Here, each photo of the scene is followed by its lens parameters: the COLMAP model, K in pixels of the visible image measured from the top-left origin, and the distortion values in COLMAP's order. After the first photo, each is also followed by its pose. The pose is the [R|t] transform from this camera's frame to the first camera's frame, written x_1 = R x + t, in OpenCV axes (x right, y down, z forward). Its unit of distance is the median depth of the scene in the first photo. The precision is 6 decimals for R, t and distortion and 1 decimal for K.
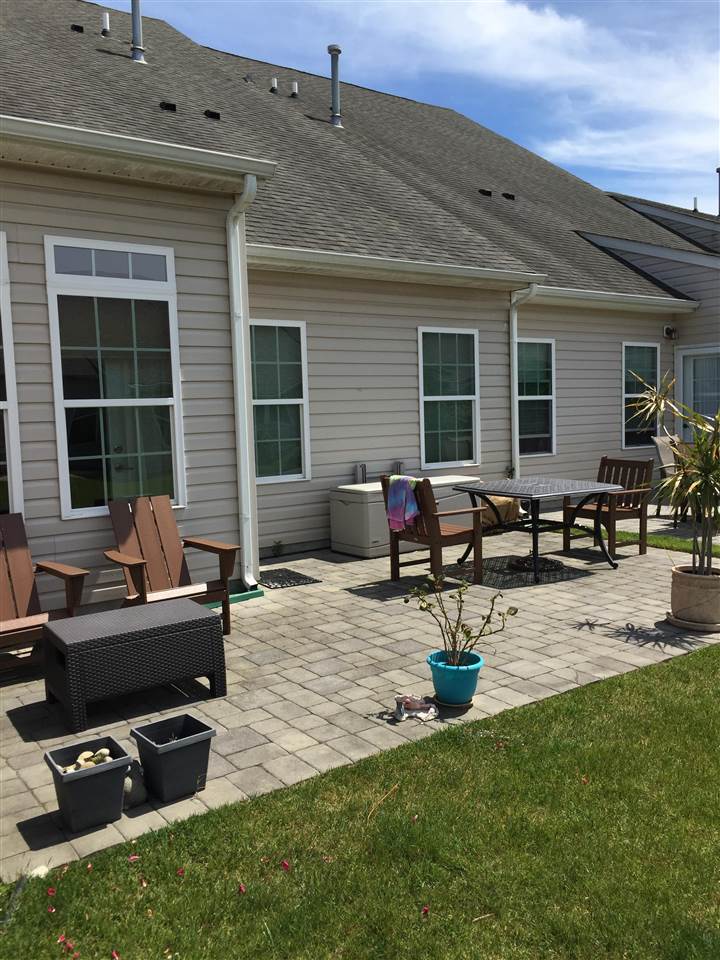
lens RADIAL K [[793.9, 0, 360.0], [0, 793.9, 480.0], [0, 0, 1]] dist [-0.001104, -0.000715]
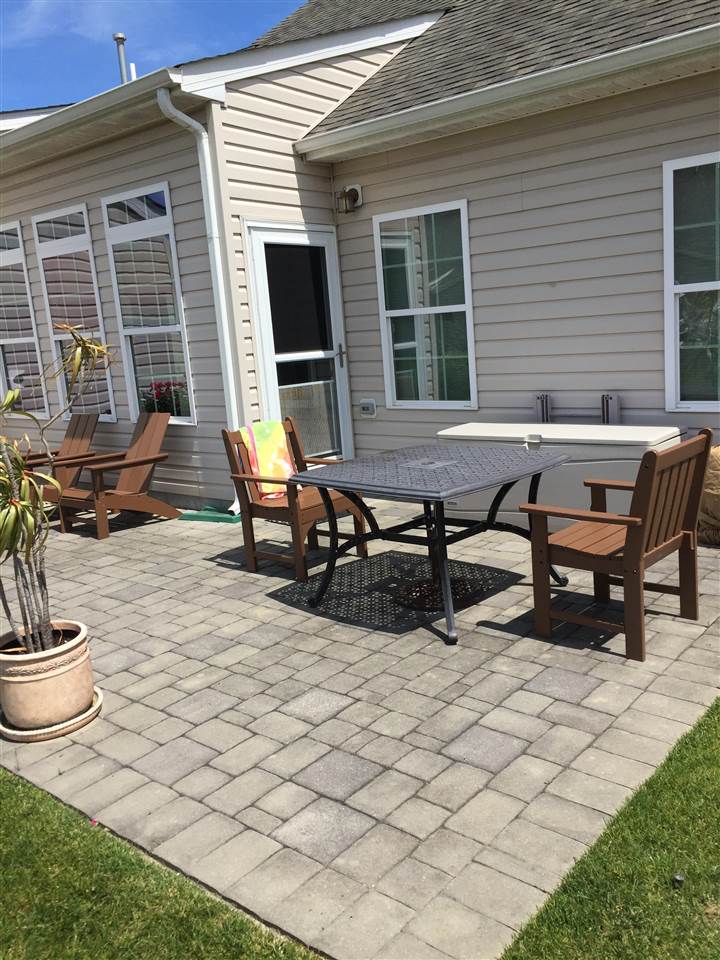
lens RADIAL K [[824.6, 0, 360.0], [0, 824.6, 480.0], [0, 0, 1]] dist [0.056530, -0.001264]
pose [[0.253006, 0.184978, -0.949616, 0.670326], [-0.026131, 0.982500, 0.184422, -0.076799], [0.967112, -0.021845, 0.253412, 0.662864]]
